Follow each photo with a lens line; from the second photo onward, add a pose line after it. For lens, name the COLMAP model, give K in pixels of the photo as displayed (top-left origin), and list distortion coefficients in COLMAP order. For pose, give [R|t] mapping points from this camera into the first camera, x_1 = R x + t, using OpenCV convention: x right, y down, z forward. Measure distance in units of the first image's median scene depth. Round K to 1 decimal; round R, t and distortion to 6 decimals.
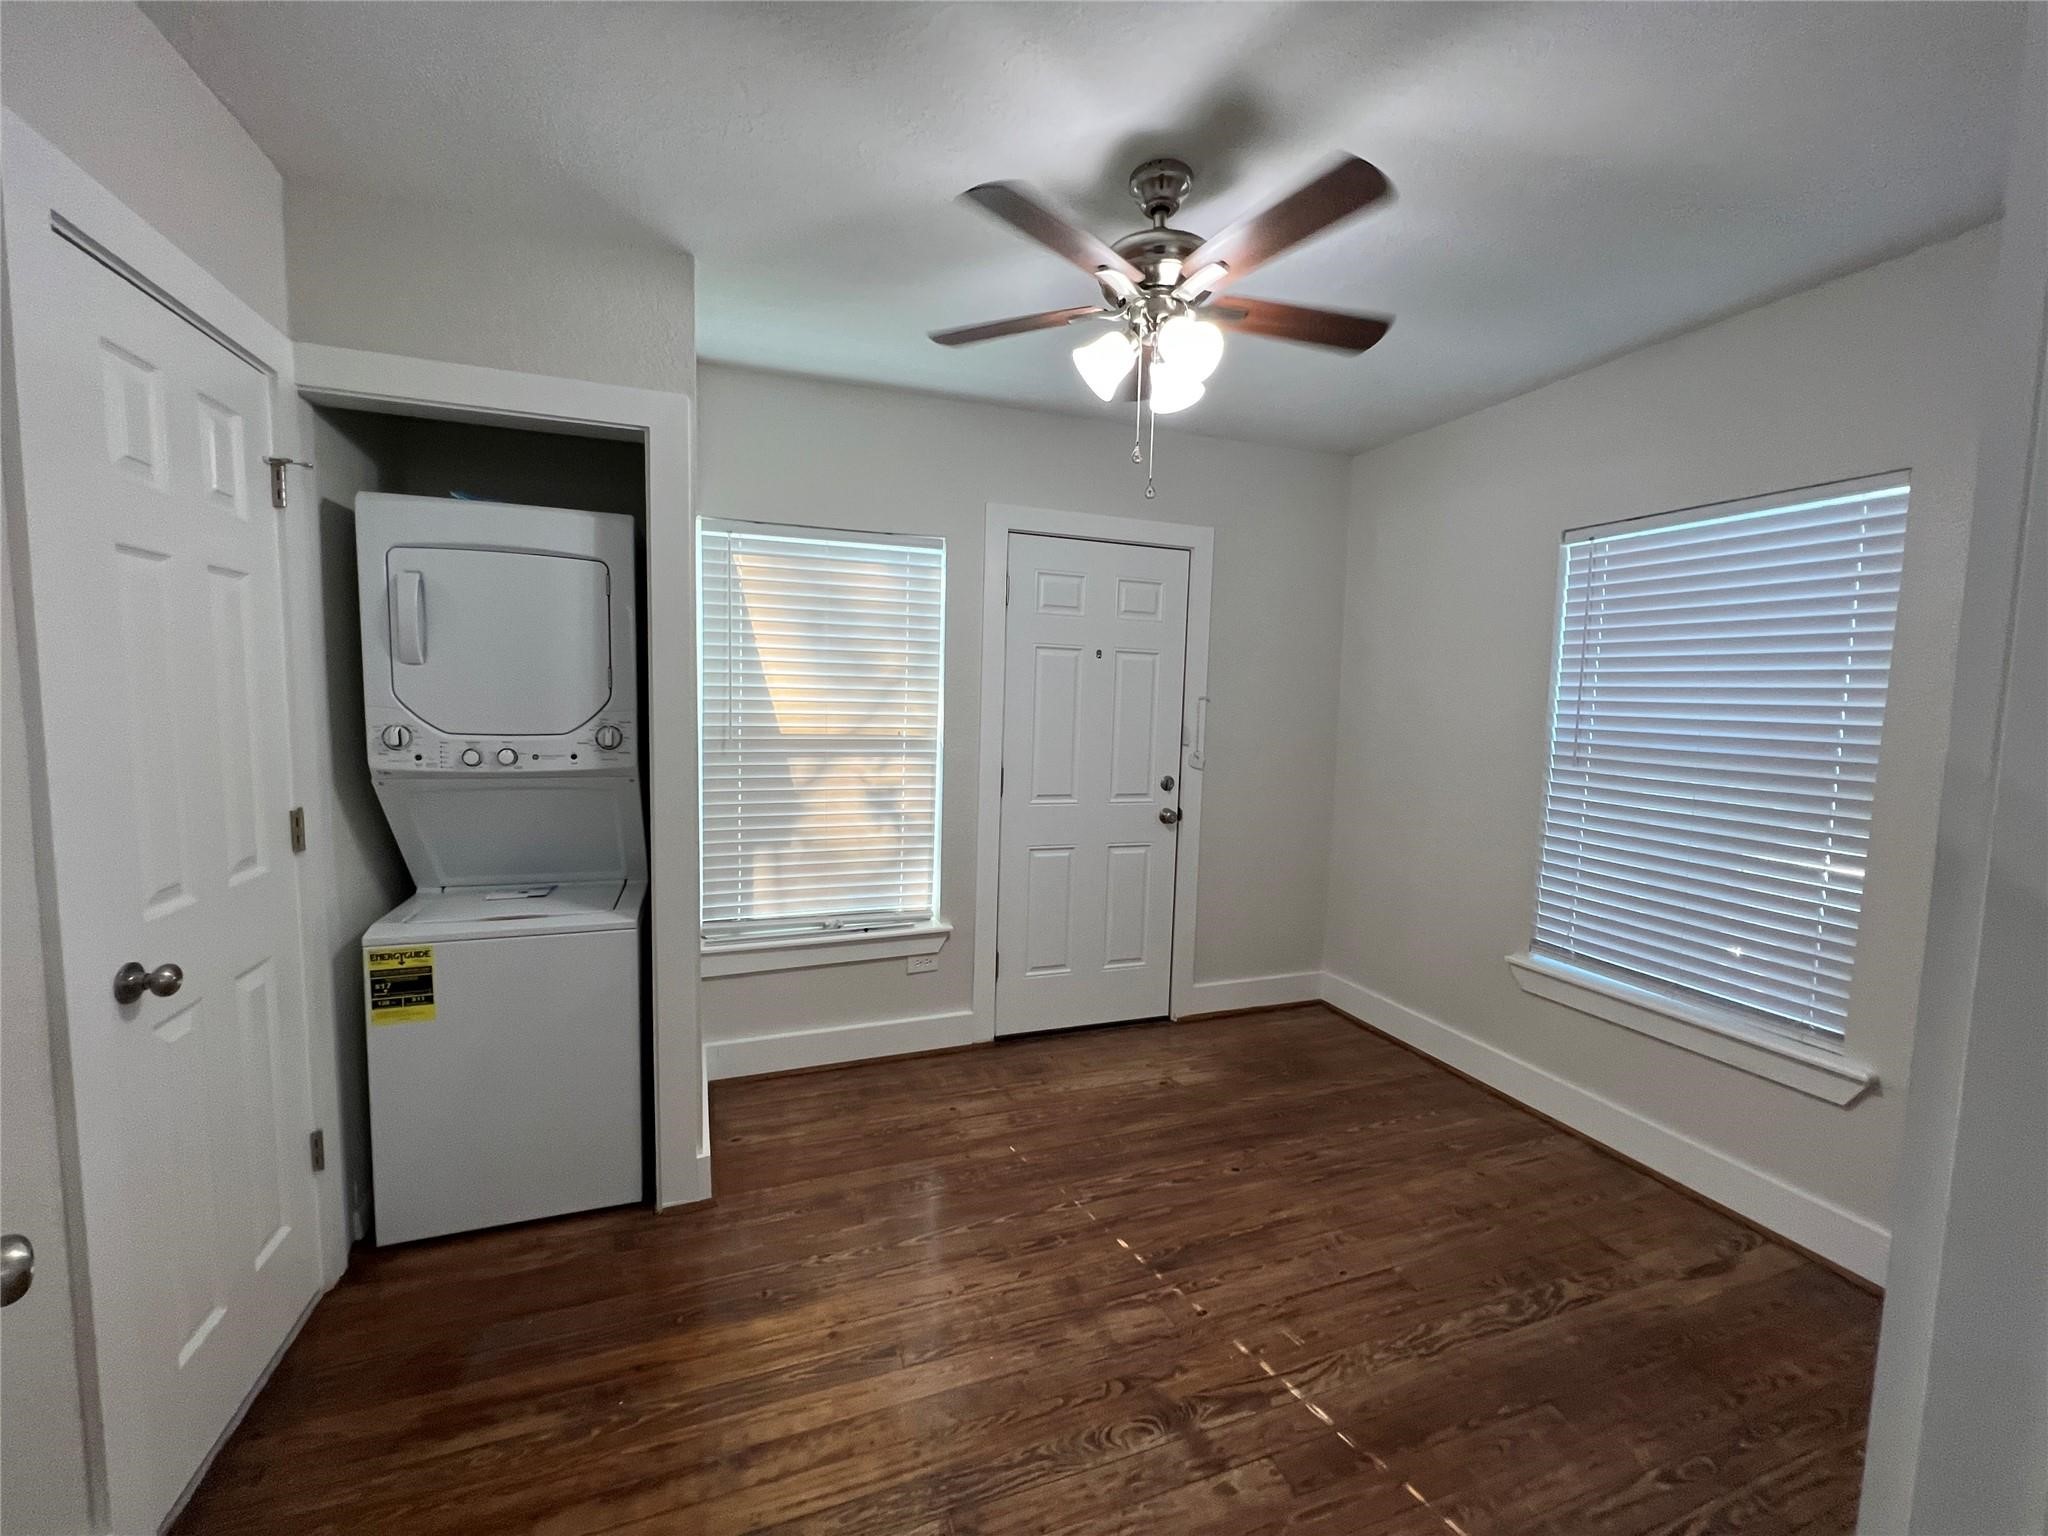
lens RADIAL K [[853.6, 0, 1024.0], [0, 853.6, 768.0], [0, 0, 1]] dist [-0.001641, 0.000279]
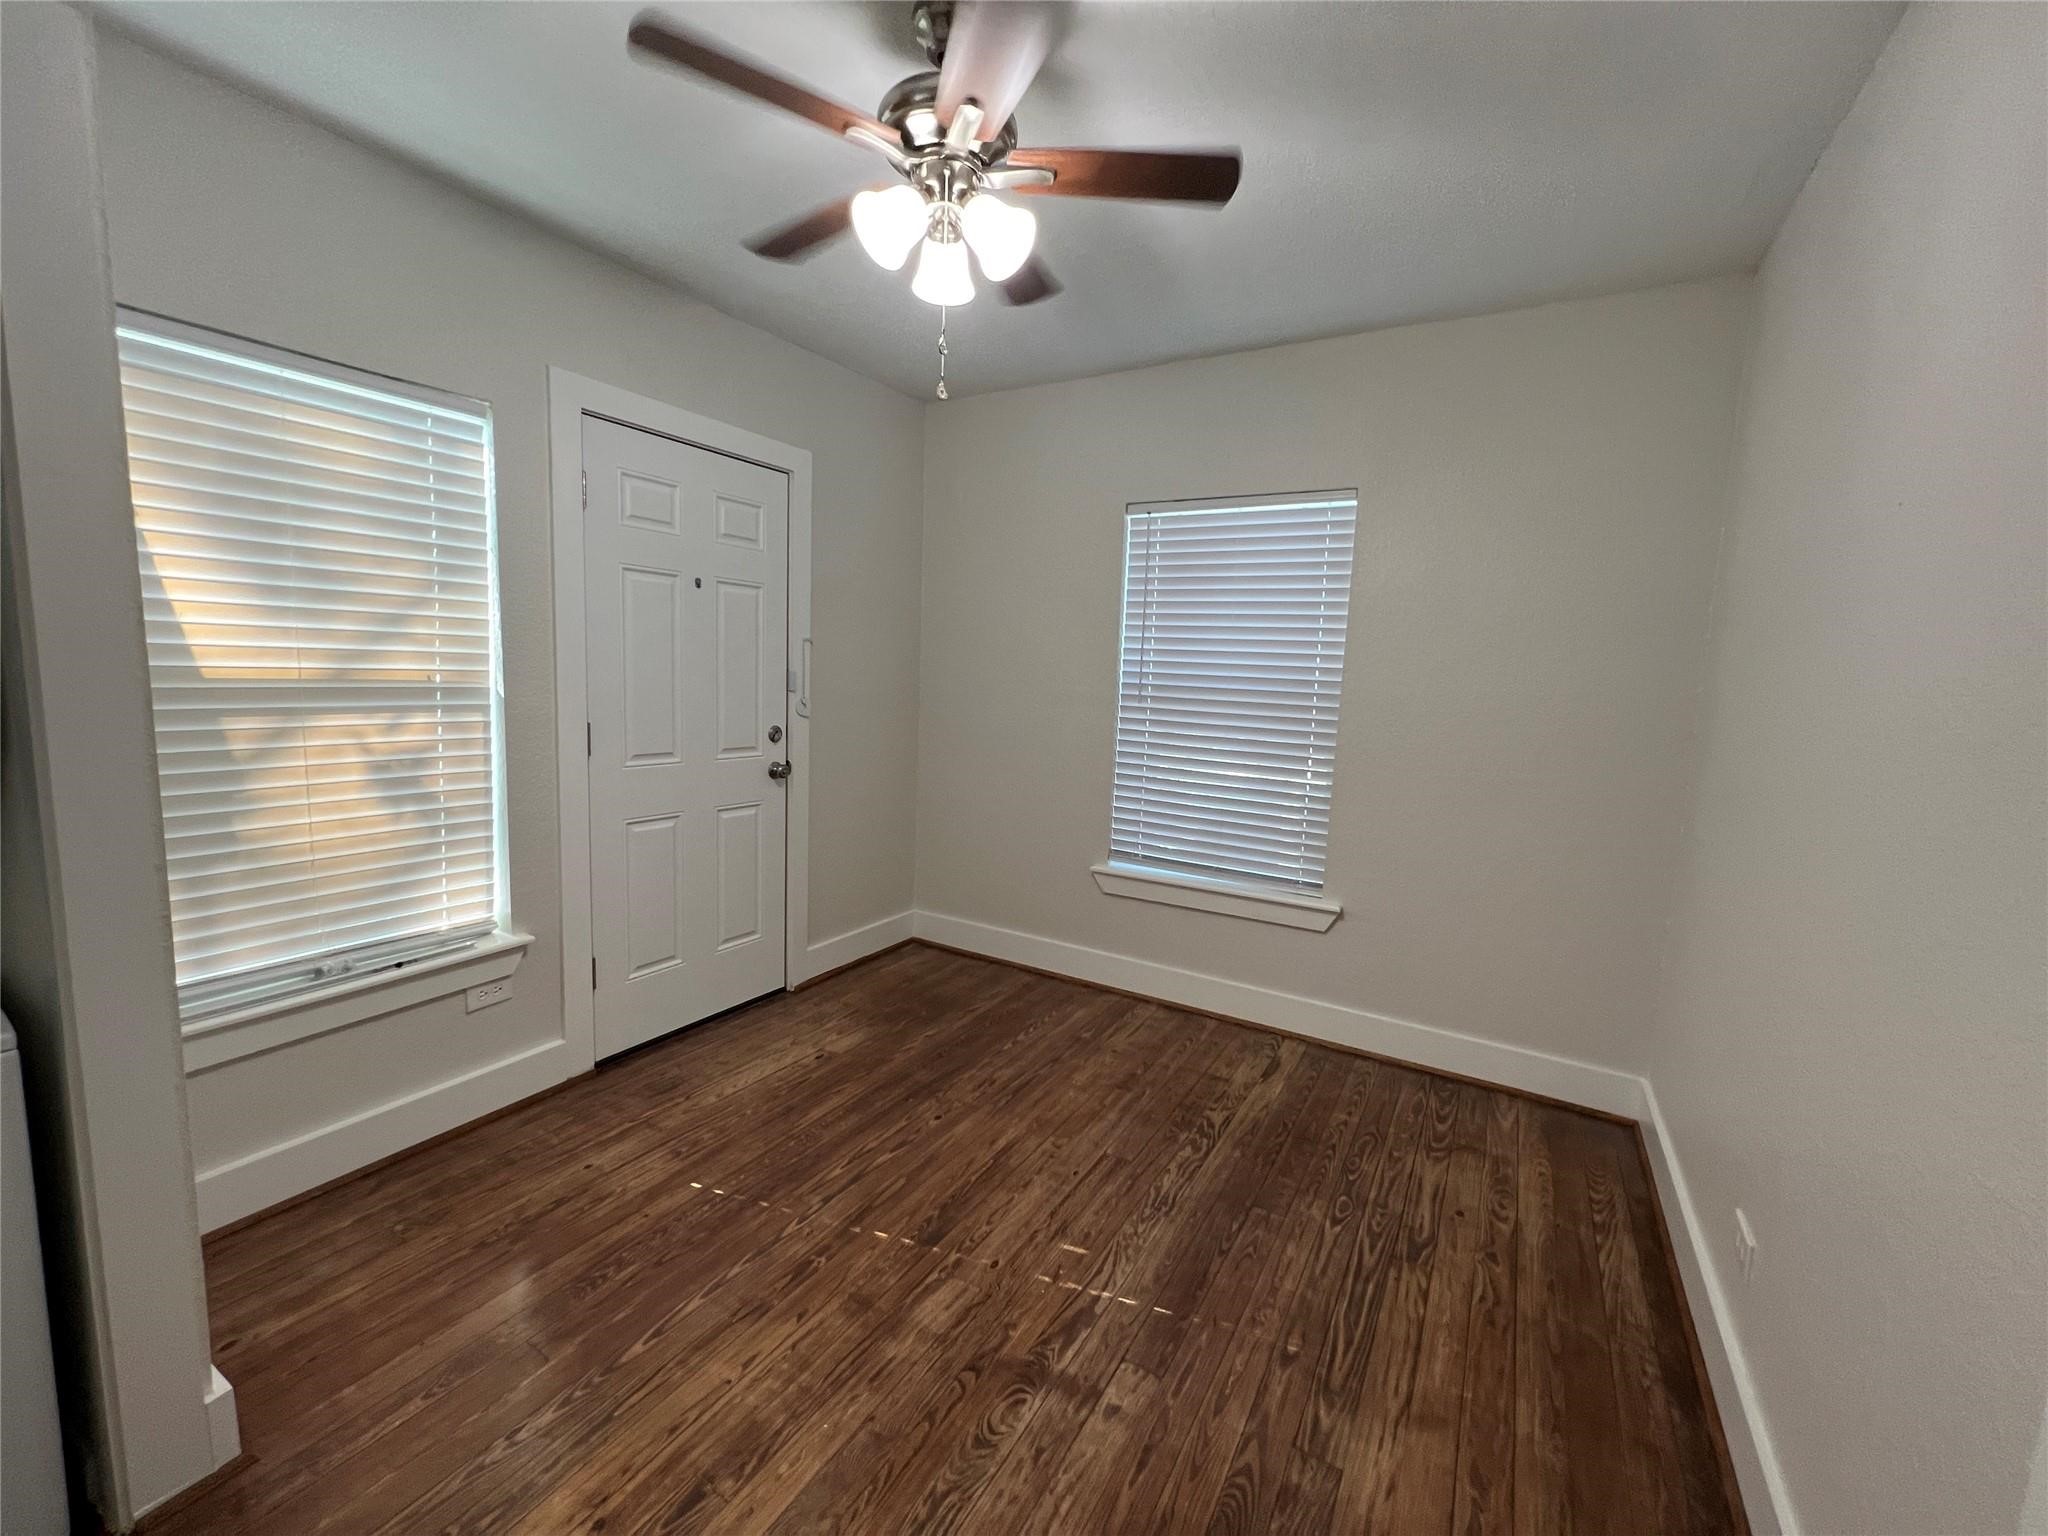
lens RADIAL K [[844.4, 0, 1027.4], [0, 844.4, 771.2], [0, 0, 1]] dist [-0.001906, 0.000079]
pose [[0.767252, -0.072531, 0.637231, -0.249534], [0.035420, 0.996860, 0.070818, 0.004249], [-0.640367, -0.031764, 0.767412, 0.182322]]
